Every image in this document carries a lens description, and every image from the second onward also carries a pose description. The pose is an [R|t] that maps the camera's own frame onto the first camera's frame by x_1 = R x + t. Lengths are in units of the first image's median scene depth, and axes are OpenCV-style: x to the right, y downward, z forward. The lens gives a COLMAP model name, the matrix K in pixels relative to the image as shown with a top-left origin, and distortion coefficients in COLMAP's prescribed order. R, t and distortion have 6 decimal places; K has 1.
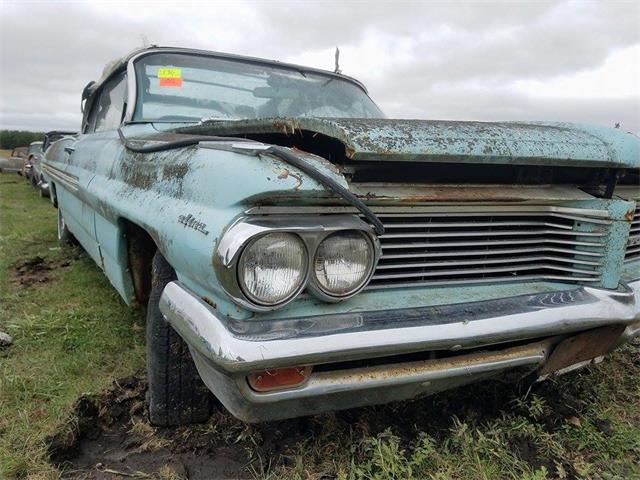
lens RADIAL K [[498.0, 0, 320.0], [0, 498.0, 240.0], [0, 0, 1]] dist [0.156638, -0.238600]
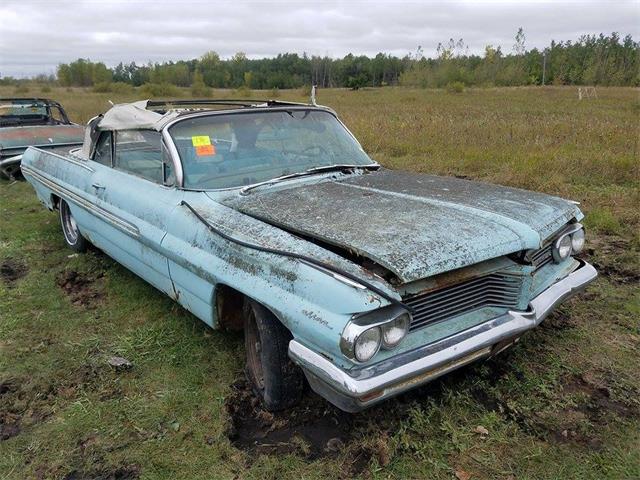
lens RADIAL K [[491.7, 0, 328.7], [0, 491.7, 237.8], [0, 0, 1]] dist [0.203585, -0.336468]
pose [[0.983257, -0.098765, 0.153138, -0.394696], [0.073615, 0.984043, 0.161989, -0.535231], [-0.166693, -0.148004, 0.974838, -0.656152]]
